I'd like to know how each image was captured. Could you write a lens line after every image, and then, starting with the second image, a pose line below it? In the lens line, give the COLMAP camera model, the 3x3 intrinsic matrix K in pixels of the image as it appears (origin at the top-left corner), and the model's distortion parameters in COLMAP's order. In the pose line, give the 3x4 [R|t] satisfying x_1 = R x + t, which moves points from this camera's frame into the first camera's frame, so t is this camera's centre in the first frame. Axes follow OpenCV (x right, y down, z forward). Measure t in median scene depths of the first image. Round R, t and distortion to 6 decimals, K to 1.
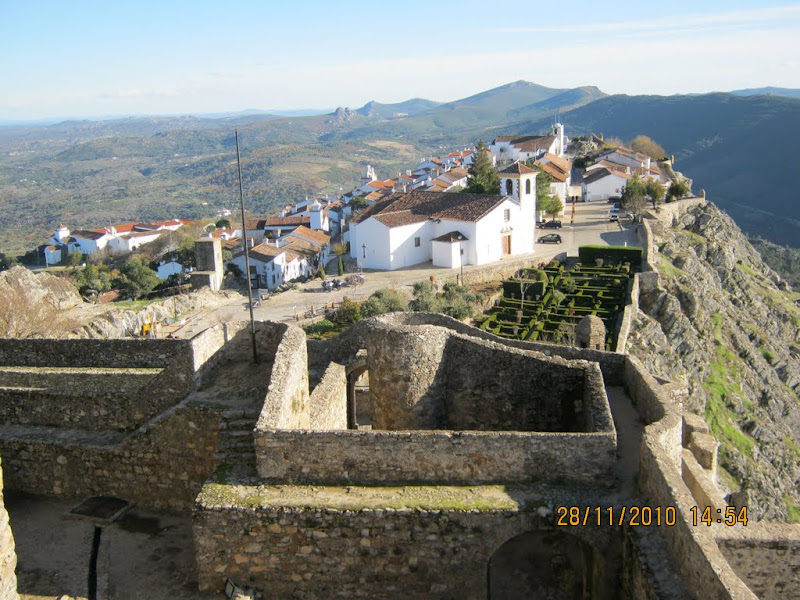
lens RADIAL K [[888.2, 0, 400.0], [0, 888.2, 300.0], [0, 0, 1]] dist [-0.094308, 0.030804]
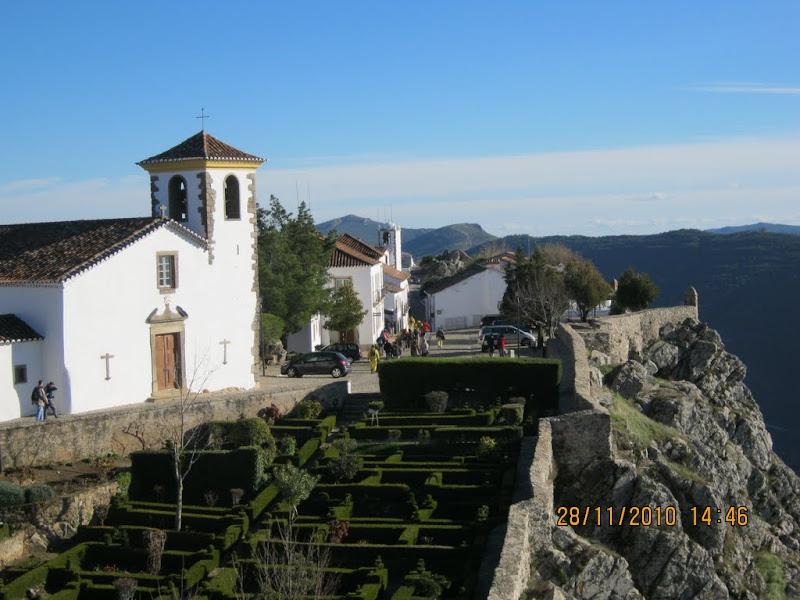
lens RADIAL K [[1754.8, 0, 400.0], [0, 1754.8, 300.0], [0, 0, 1]] dist [-0.038270, 0.115751]
pose [[0.984543, -0.007864, 0.174968, 0.158633], [0.036134, 0.986620, -0.158983, 0.044368], [-0.171376, 0.162848, 0.971654, 0.576305]]
